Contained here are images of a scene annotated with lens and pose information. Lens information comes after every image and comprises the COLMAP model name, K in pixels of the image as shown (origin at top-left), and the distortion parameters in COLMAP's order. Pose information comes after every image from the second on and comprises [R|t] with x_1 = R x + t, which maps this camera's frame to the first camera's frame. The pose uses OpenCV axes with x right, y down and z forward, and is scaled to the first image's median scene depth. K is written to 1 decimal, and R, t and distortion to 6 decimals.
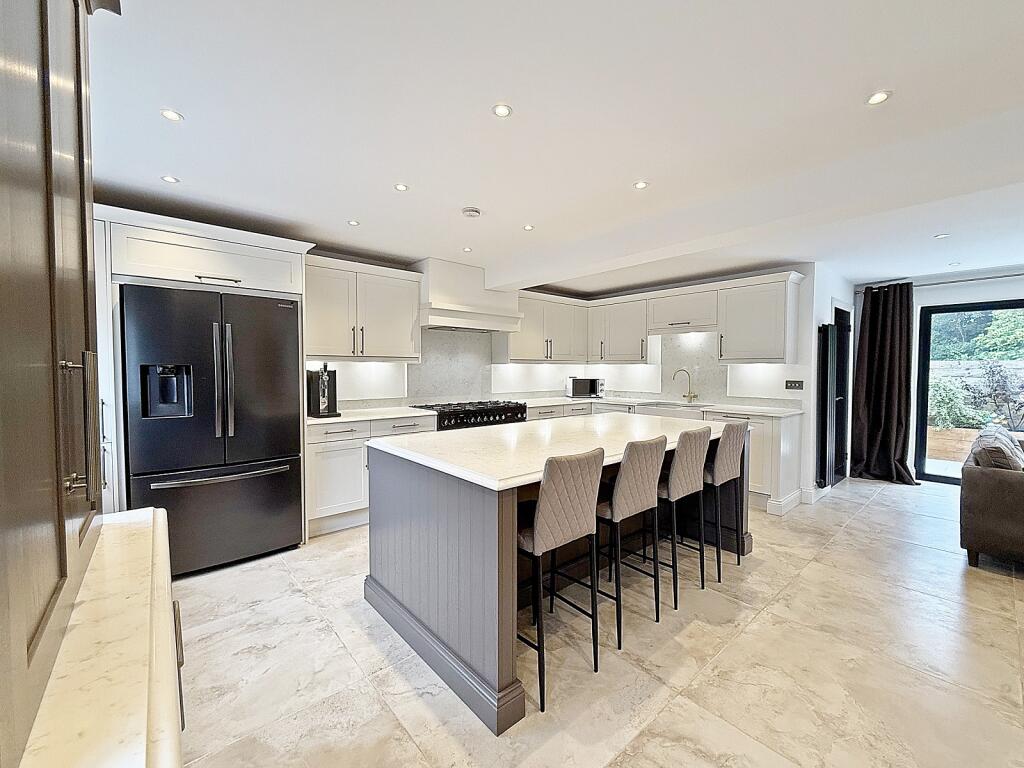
lens RADIAL K [[411.7, 0, 512.0], [0, 411.7, 384.0], [0, 0, 1]] dist [0.000801, 0.000402]
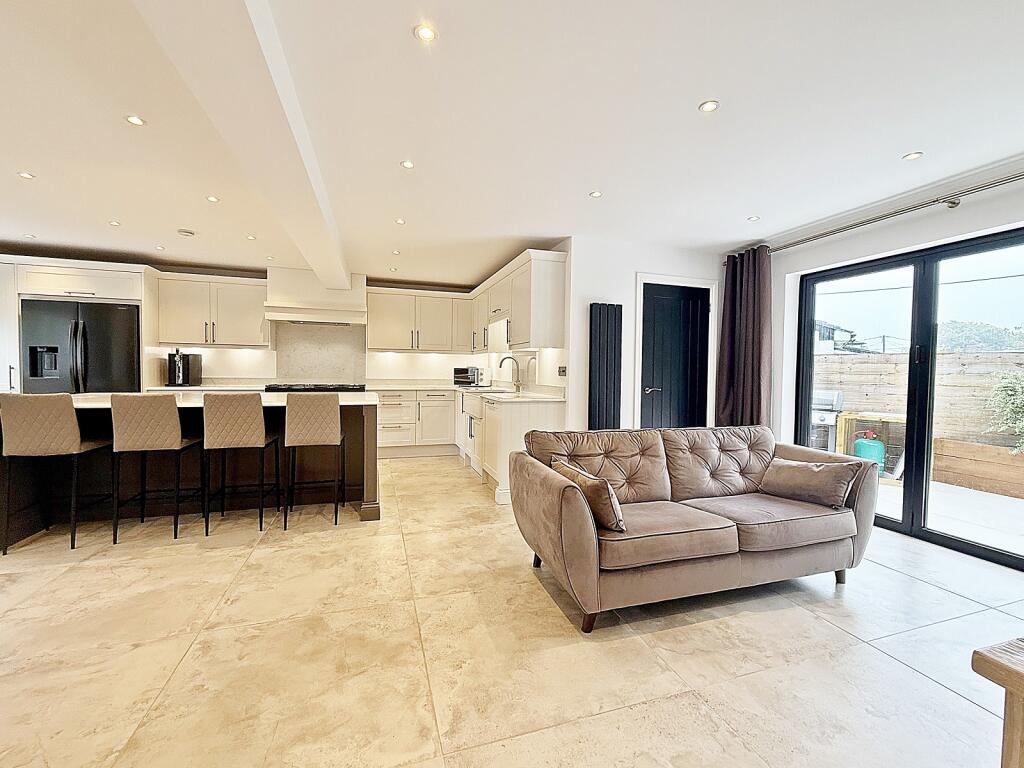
lens RADIAL K [[411.7, 0, 512.0], [0, 411.7, 384.0], [0, 0, 1]] dist [0.000801, 0.000402]
pose [[0.924209, 0.024207, -0.381119, 1.081097], [-0.026365, 0.999652, -0.000441, 0.039450], [0.380976, 0.010456, 0.924526, 0.121358]]
